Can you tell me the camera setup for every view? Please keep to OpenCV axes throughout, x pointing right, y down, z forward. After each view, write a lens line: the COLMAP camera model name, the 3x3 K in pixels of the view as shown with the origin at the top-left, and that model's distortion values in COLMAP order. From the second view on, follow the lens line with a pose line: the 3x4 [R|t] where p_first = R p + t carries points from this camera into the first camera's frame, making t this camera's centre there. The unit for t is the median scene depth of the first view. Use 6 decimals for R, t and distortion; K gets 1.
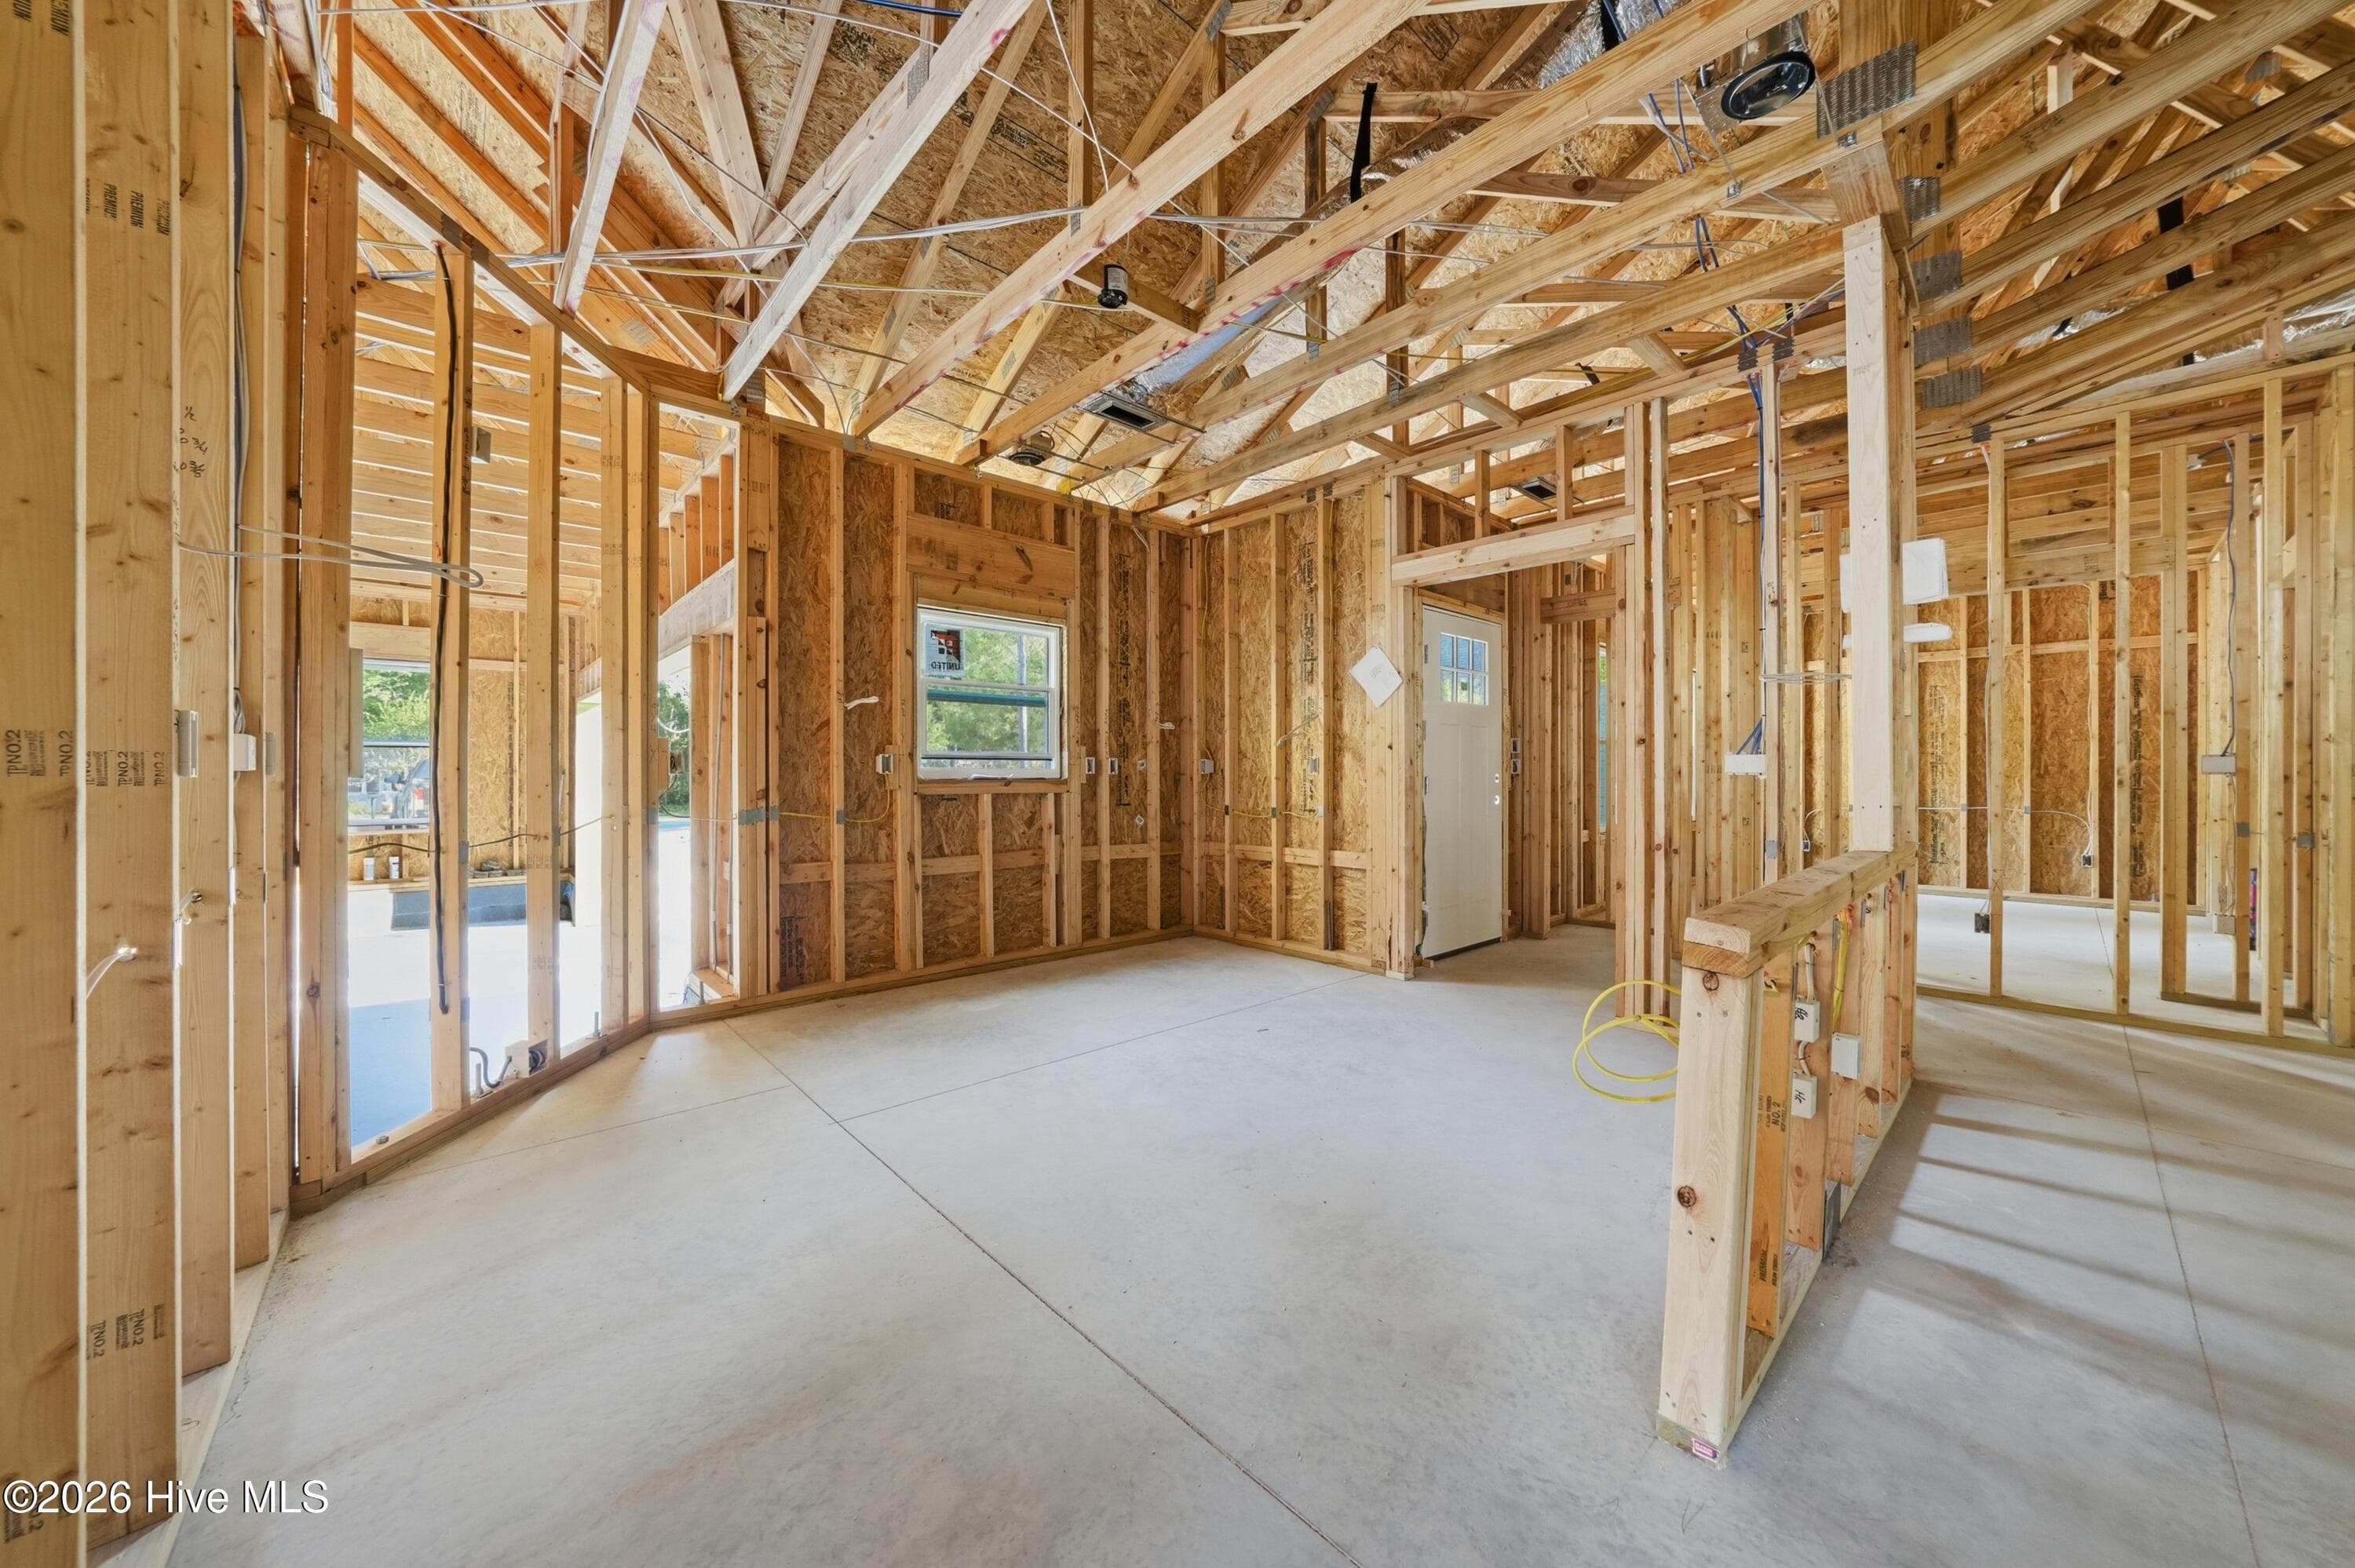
lens RADIAL K [[822.4, 0, 1171.6], [0, 822.4, 776.4], [0, 0, 1]] dist [0.000191, 0.000026]
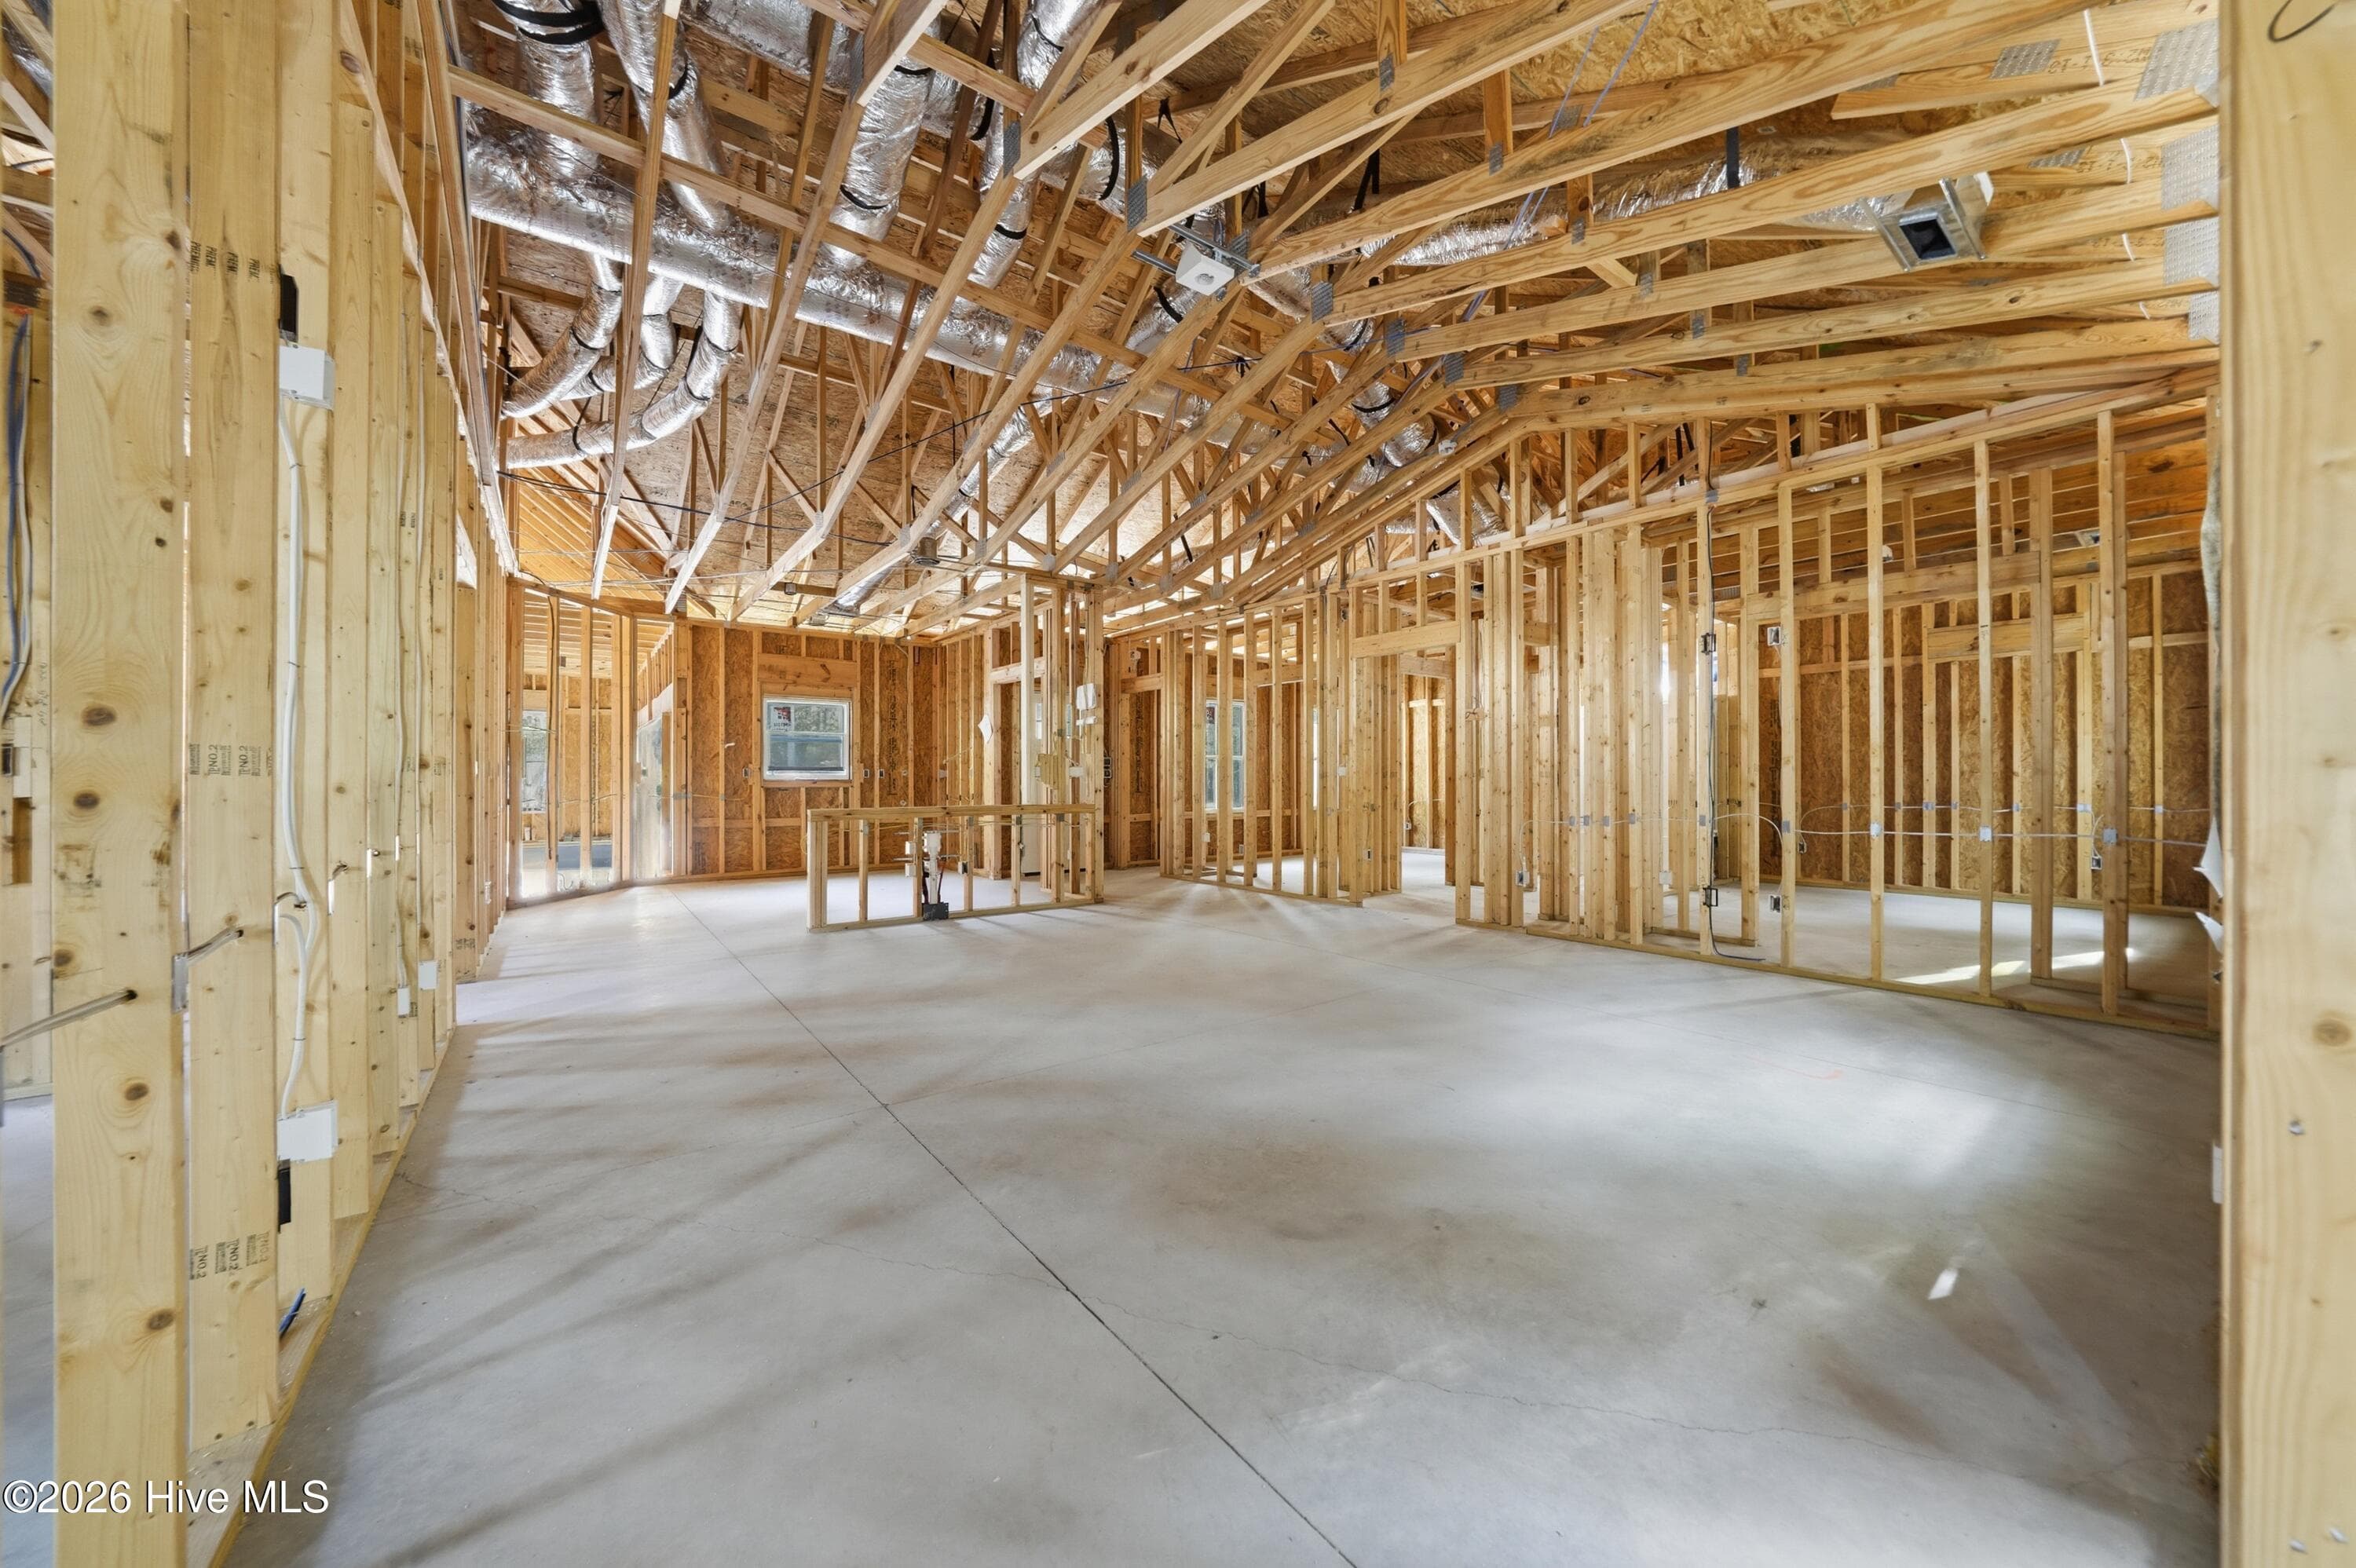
lens RADIAL K [[822.7, 0, 1169.8], [0, 822.7, 778.6], [0, 0, 1]] dist [0.000191, 0.000026]
pose [[0.996229, 0.000220, -0.086764, 0.909374], [-0.000600, 0.999990, -0.004355, 0.008336], [0.086763, 0.004390, 0.996219, -1.003706]]
